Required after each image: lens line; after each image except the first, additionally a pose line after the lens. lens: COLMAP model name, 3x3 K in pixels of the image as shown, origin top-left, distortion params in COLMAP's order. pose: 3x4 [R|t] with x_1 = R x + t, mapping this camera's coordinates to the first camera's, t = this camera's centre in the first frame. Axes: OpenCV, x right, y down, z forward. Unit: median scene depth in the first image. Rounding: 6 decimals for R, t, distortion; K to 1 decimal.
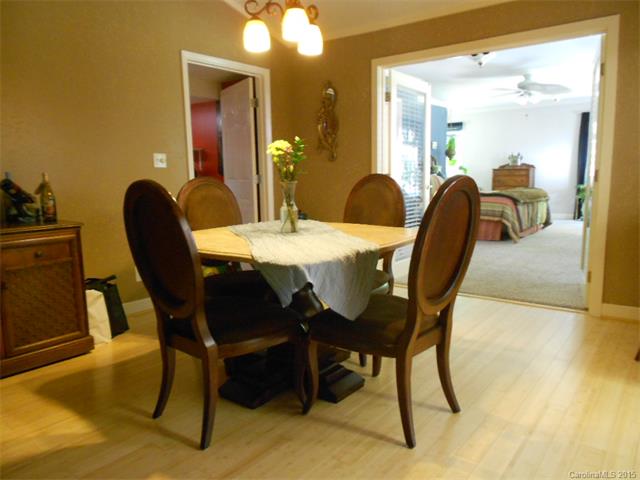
lens RADIAL K [[487.6, 0, 322.2], [0, 487.6, 244.1], [0, 0, 1]] dist [-0.001761, 0.002917]
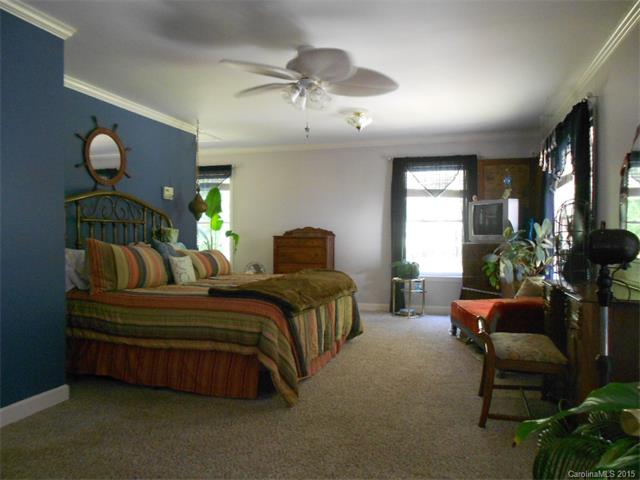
lens RADIAL K [[487.6, 0, 319.9], [0, 487.6, 239.6], [0, 0, 1]] dist [-0.001761, 0.002917]
pose [[0.935840, 0.014571, 0.352123, 0.224323], [0.035460, 0.990181, -0.135216, -0.075361], [-0.350636, 0.139027, 0.926135, 0.478165]]
